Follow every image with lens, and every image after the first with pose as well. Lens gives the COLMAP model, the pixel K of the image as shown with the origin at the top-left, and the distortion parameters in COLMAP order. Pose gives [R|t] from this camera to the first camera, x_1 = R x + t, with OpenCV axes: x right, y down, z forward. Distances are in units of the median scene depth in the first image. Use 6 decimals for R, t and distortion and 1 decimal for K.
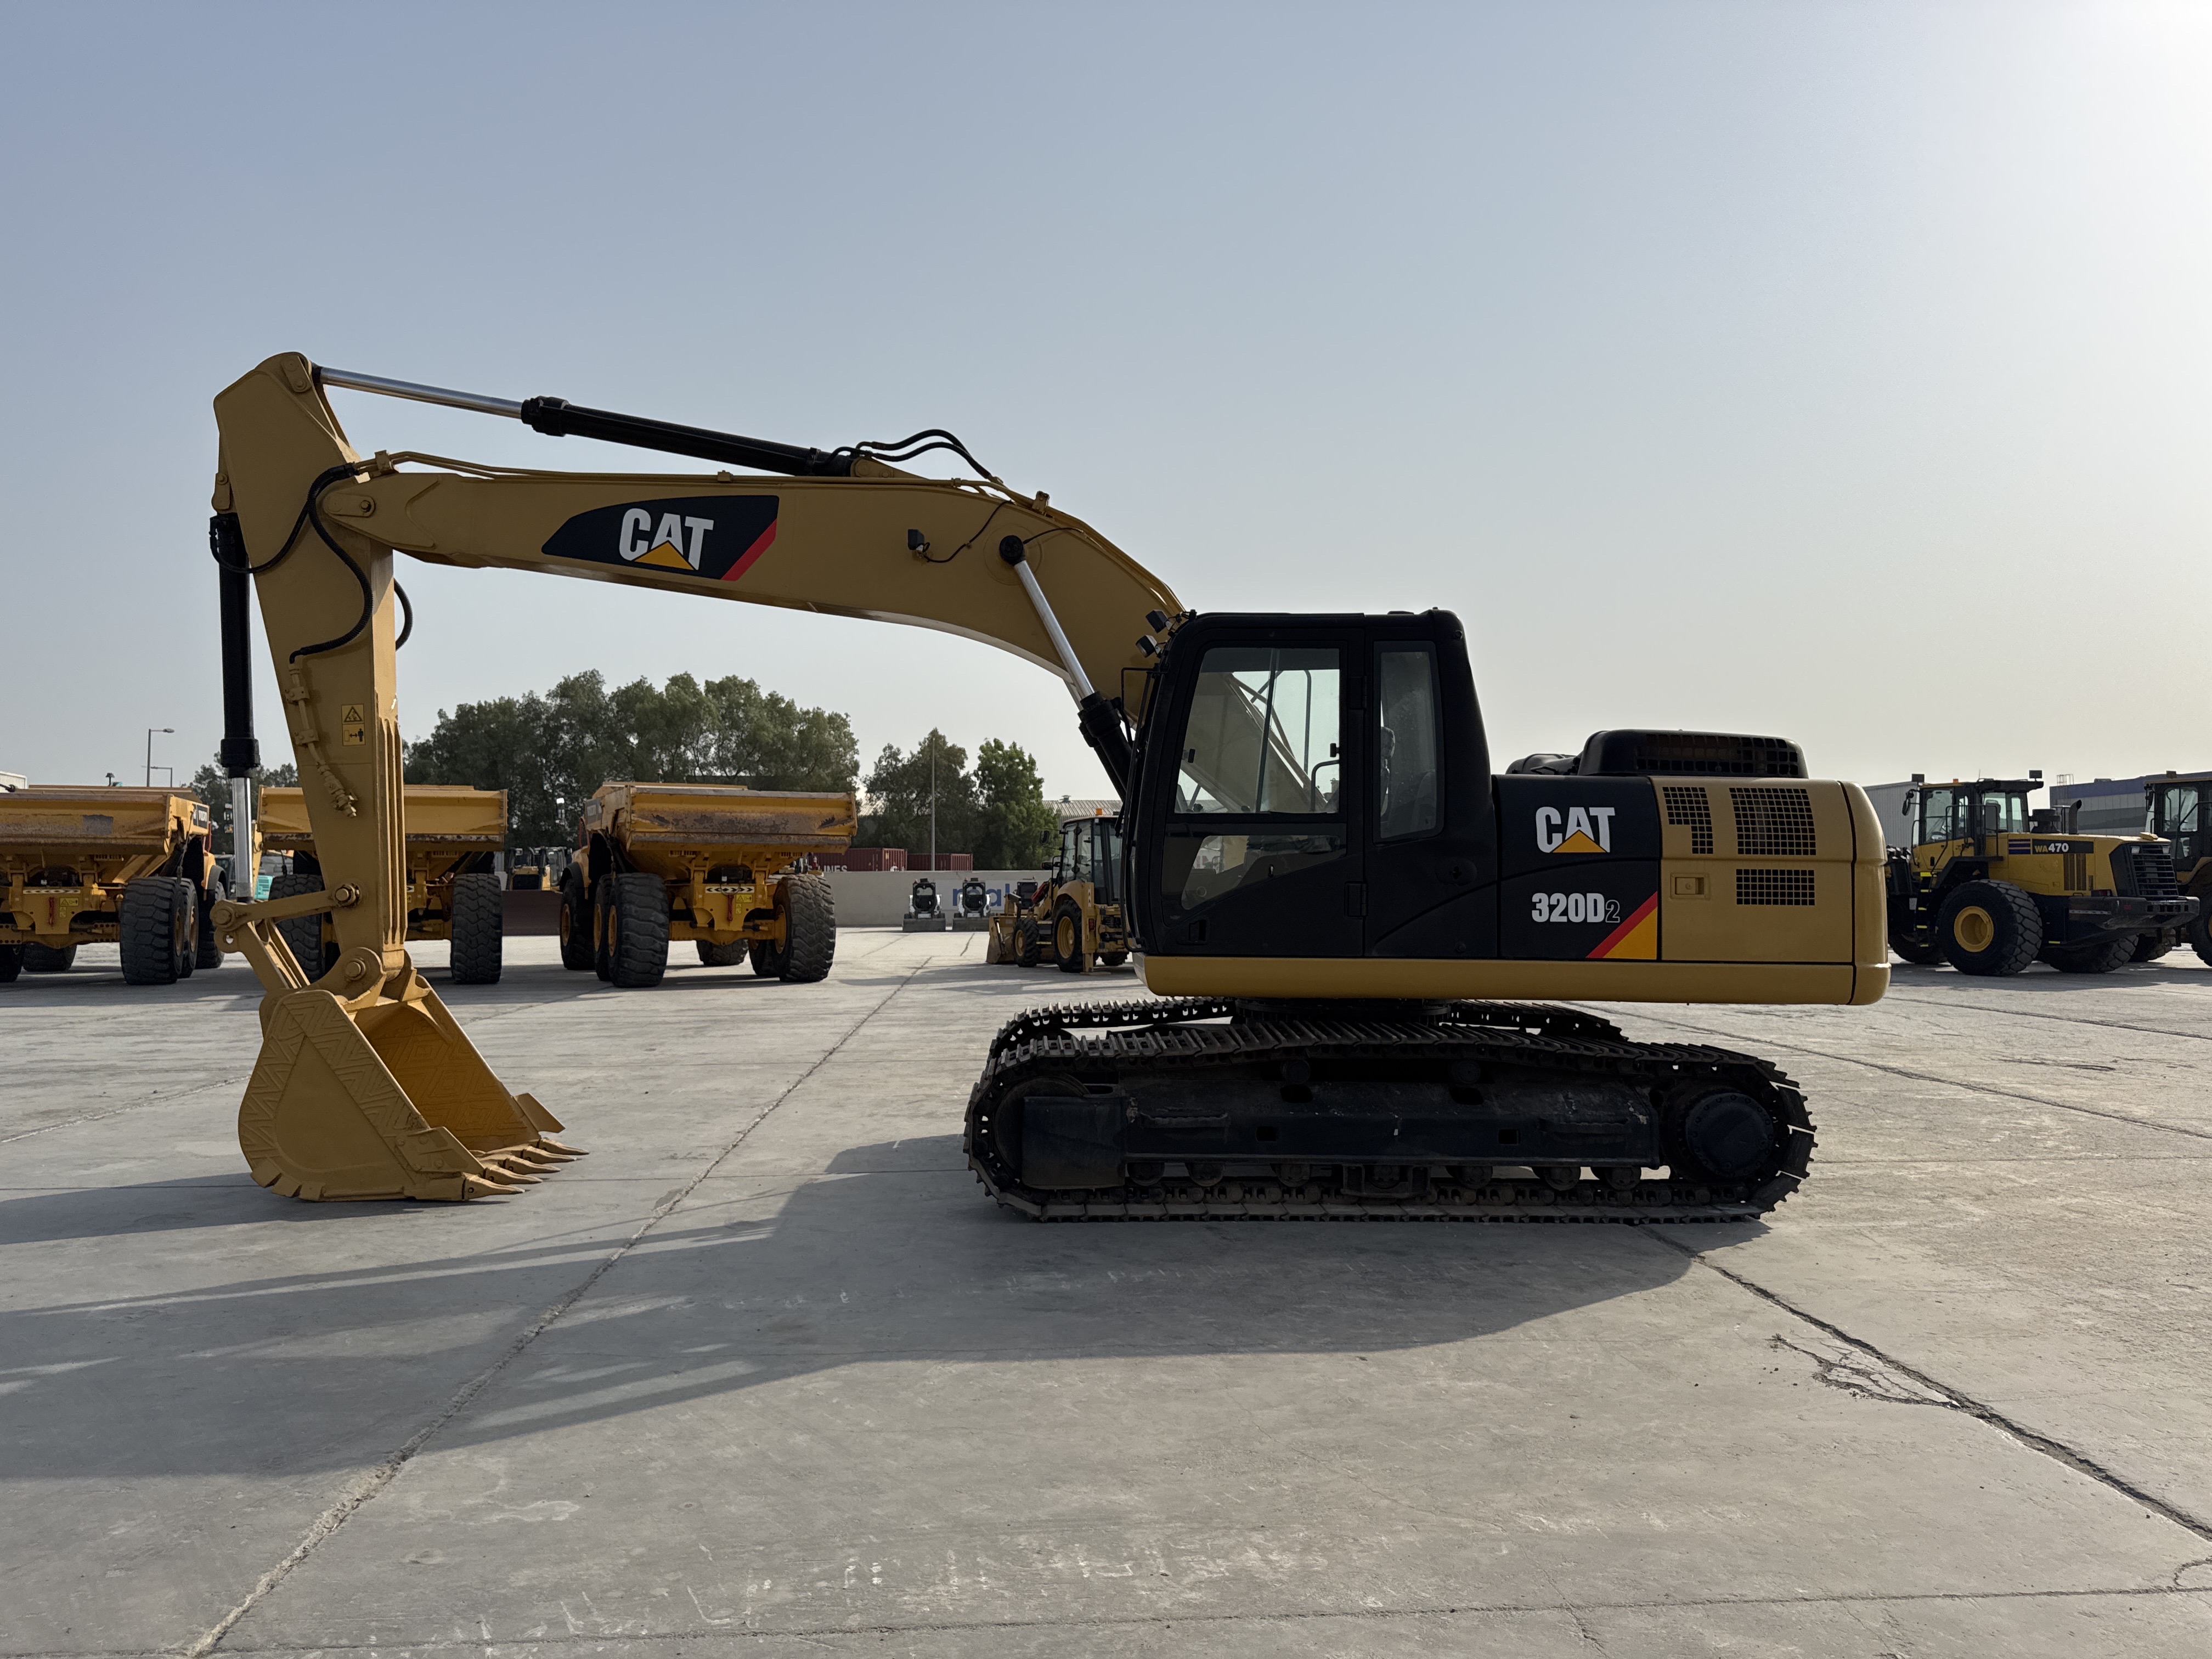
lens RADIAL K [[1530.8, 0, 1066.3], [0, 1530.8, 816.2], [0, 0, 1]] dist [-0.008962, 0.001340]
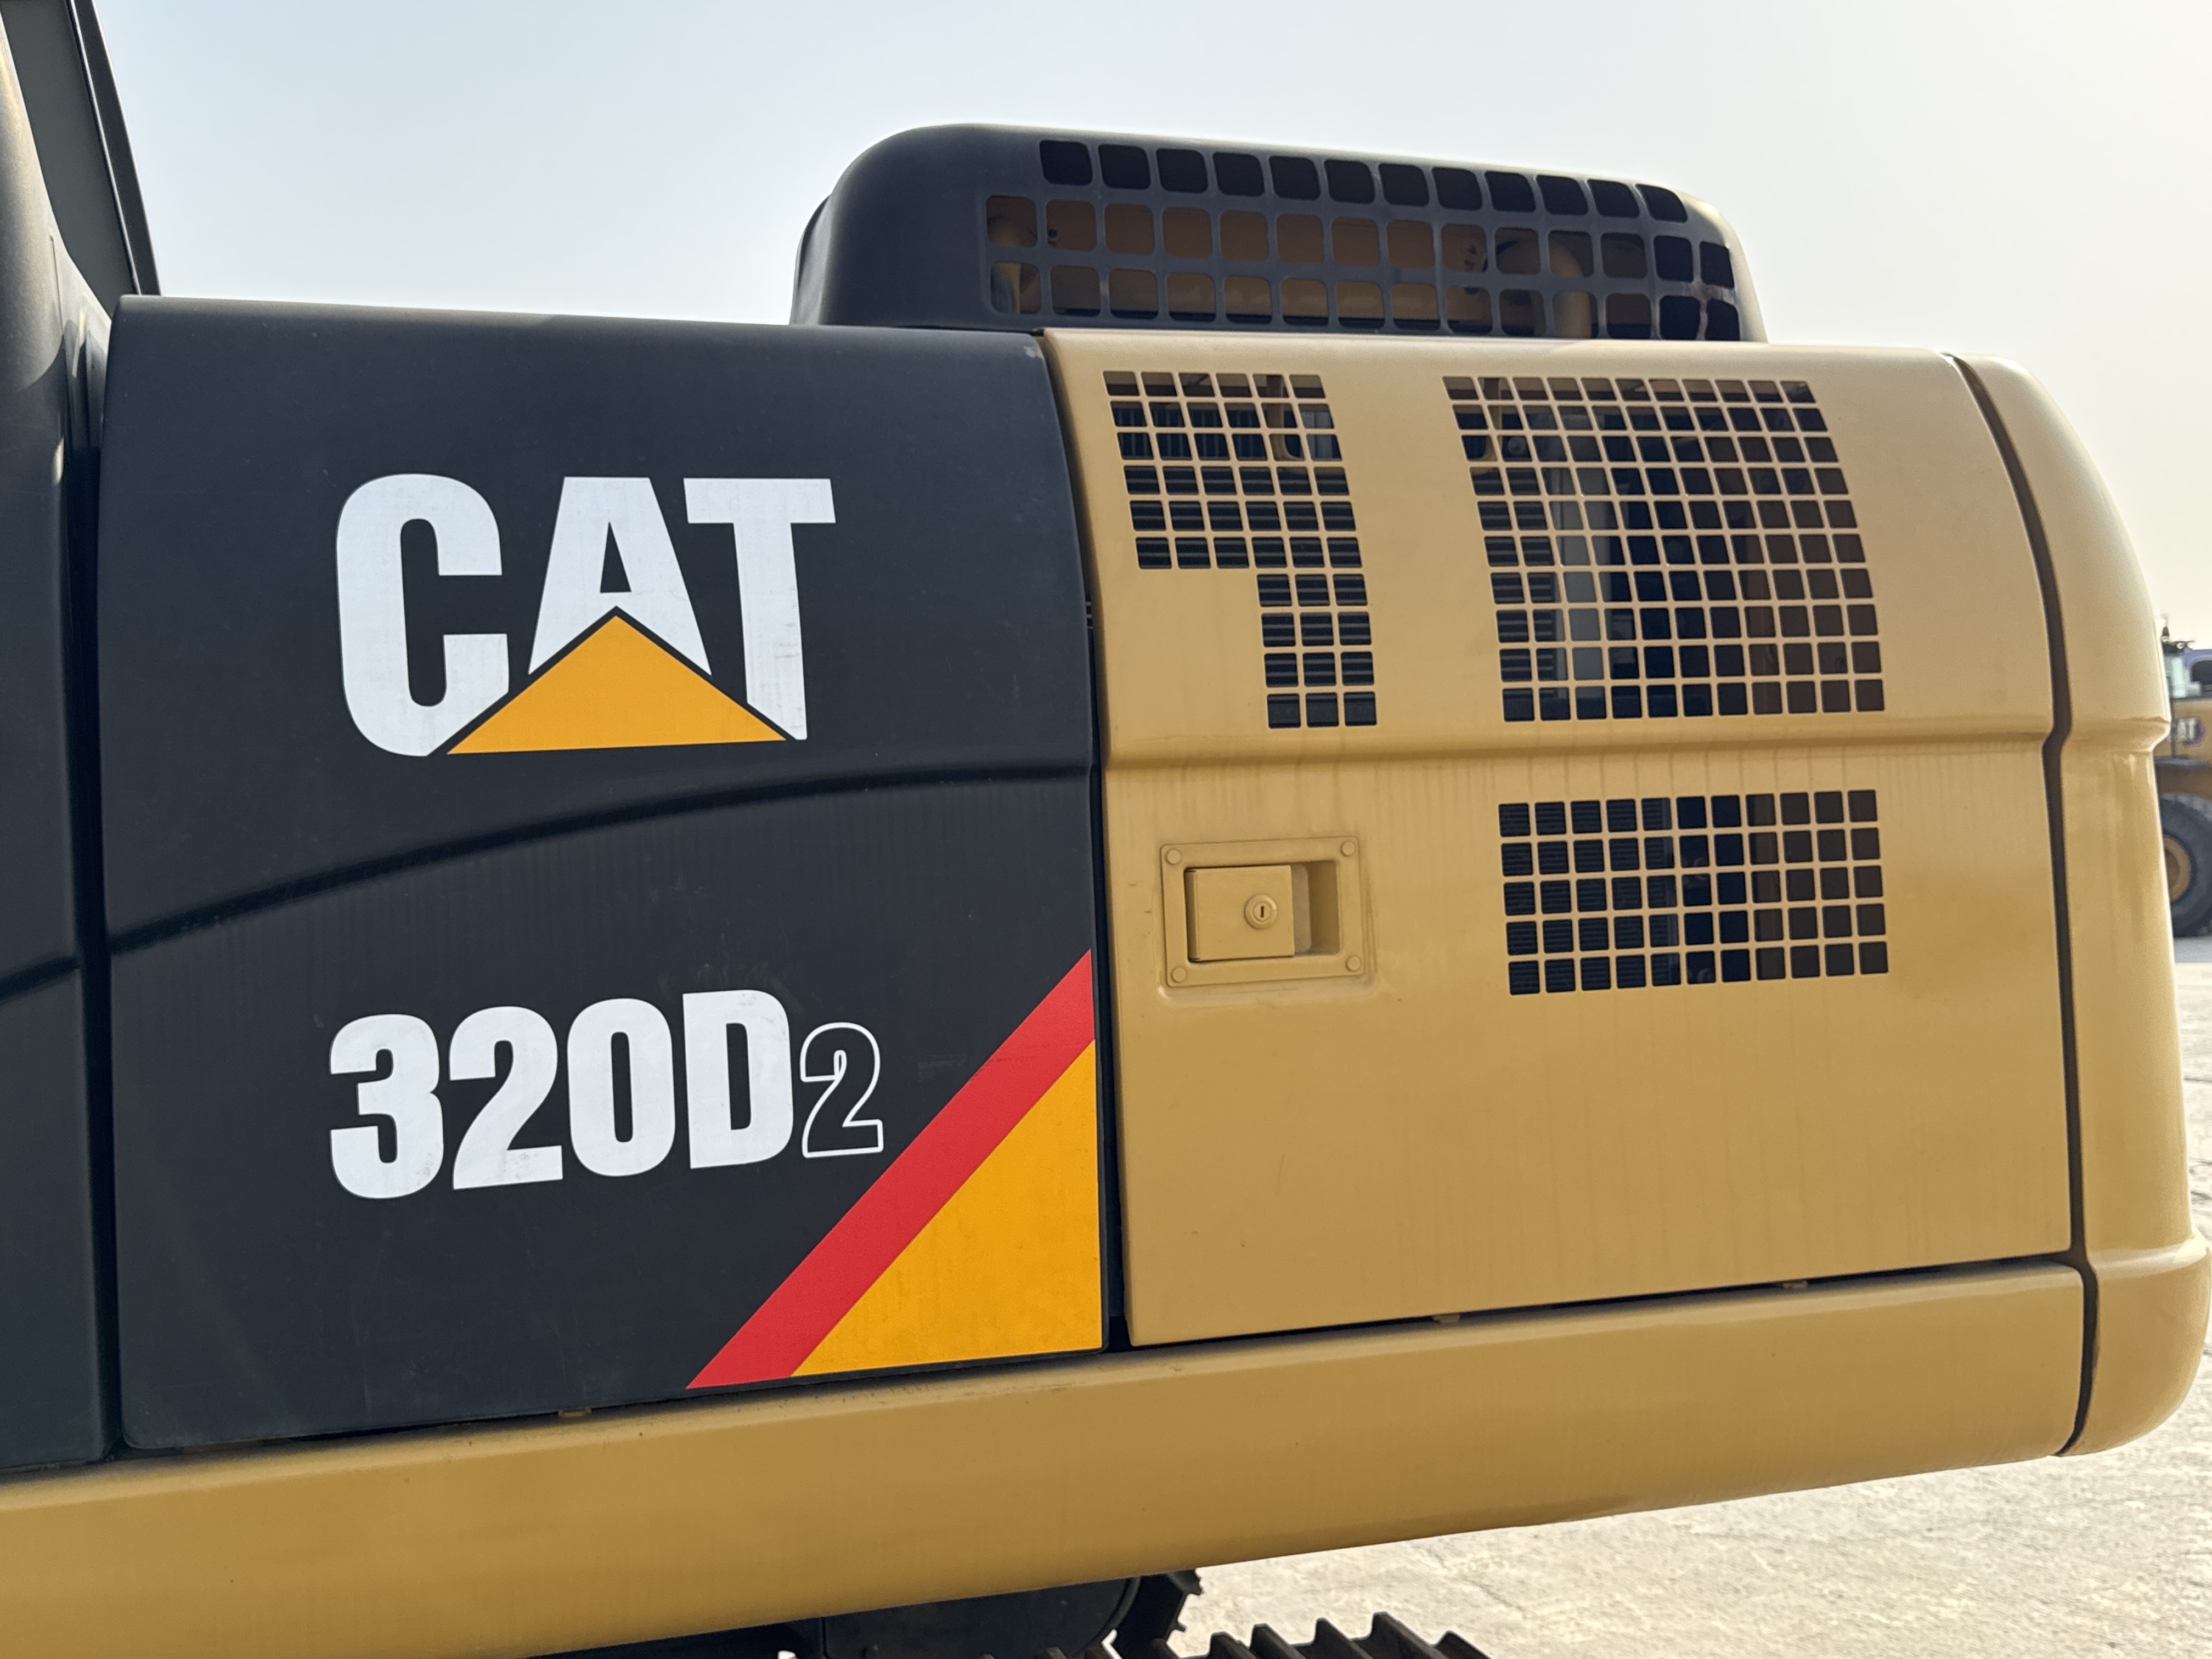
lens RADIAL K [[2235.6, 0, 1102.9], [0, 2235.6, 843.6], [0, 0, 1]] dist [0.158664, 0.000000]
pose [[0.959243, -0.053522, 0.277467, 0.300831], [0.044794, 0.998284, 0.037704, 0.025719], [-0.279009, -0.023738, 0.959995, 0.714296]]
